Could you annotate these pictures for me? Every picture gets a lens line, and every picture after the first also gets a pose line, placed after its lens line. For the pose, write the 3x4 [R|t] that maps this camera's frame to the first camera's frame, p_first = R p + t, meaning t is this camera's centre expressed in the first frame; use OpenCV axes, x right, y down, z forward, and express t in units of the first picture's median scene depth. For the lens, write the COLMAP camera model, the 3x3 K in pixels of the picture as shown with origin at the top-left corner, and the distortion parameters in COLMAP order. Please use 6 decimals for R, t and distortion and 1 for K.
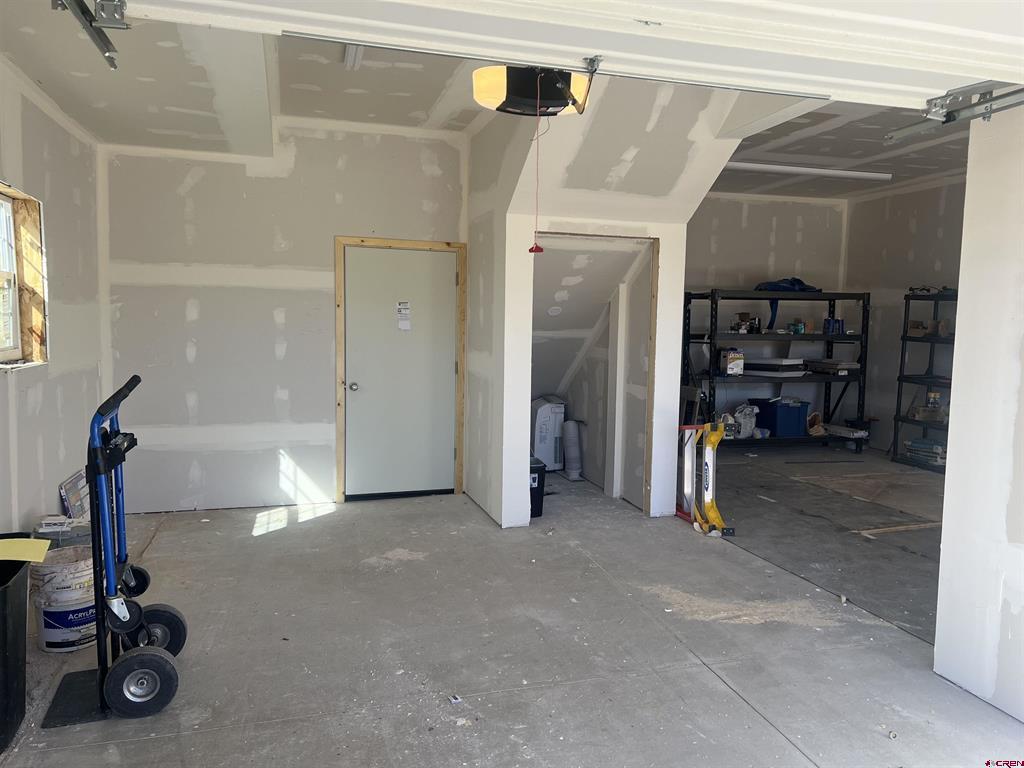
lens RADIAL K [[757.1, 0, 507.5], [0, 757.1, 387.0], [0, 0, 1]] dist [0.063866, -0.075093]
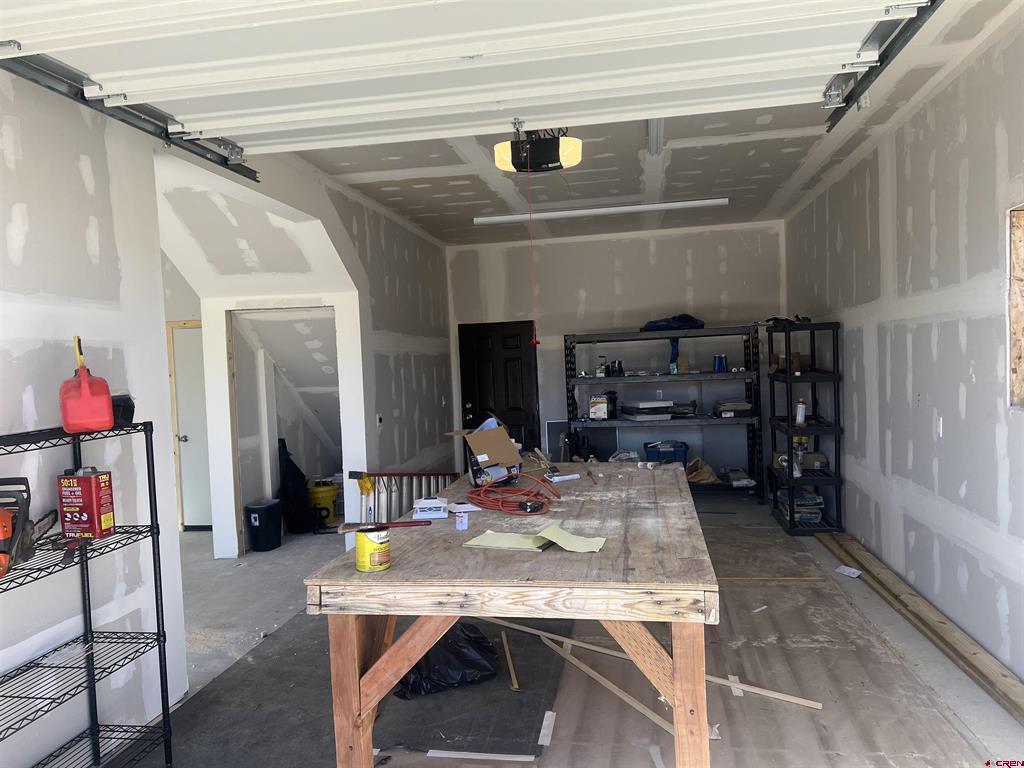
lens RADIAL K [[757.1, 0, 507.5], [0, 757.1, 387.0], [0, 0, 1]] dist [0.063866, -0.075093]
pose [[0.901600, -0.036266, -0.431049, 0.616965], [0.015868, 0.998582, -0.050824, -0.009758], [0.432281, 0.038983, 0.900896, 0.070435]]
